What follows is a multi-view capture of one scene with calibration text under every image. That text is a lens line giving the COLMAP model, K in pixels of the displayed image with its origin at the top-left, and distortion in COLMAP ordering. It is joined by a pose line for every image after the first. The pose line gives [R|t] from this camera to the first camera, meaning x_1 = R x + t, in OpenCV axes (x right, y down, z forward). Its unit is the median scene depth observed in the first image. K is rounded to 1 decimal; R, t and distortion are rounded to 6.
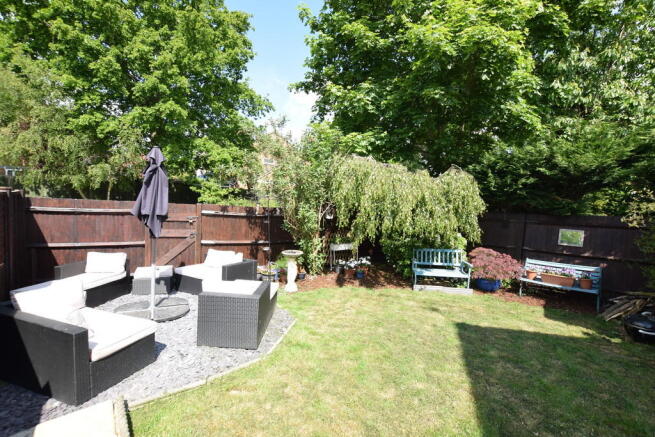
lens RADIAL K [[293.7, 0, 327.5], [0, 293.7, 218.5], [0, 0, 1]] dist [-0.042575, 0.013051]
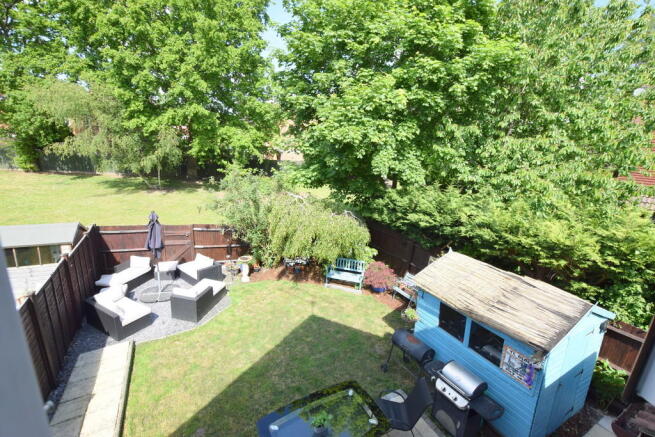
lens RADIAL K [[294.8, 0, 327.5], [0, 294.8, 218.5], [0, 0, 1]] dist [-0.024804, 0.000016]
pose [[0.982677, 0.053861, -0.177325, 0.538315], [-0.018217, 0.980275, 0.196799, -0.382476], [0.184427, -0.190159, 0.964275, -0.385512]]
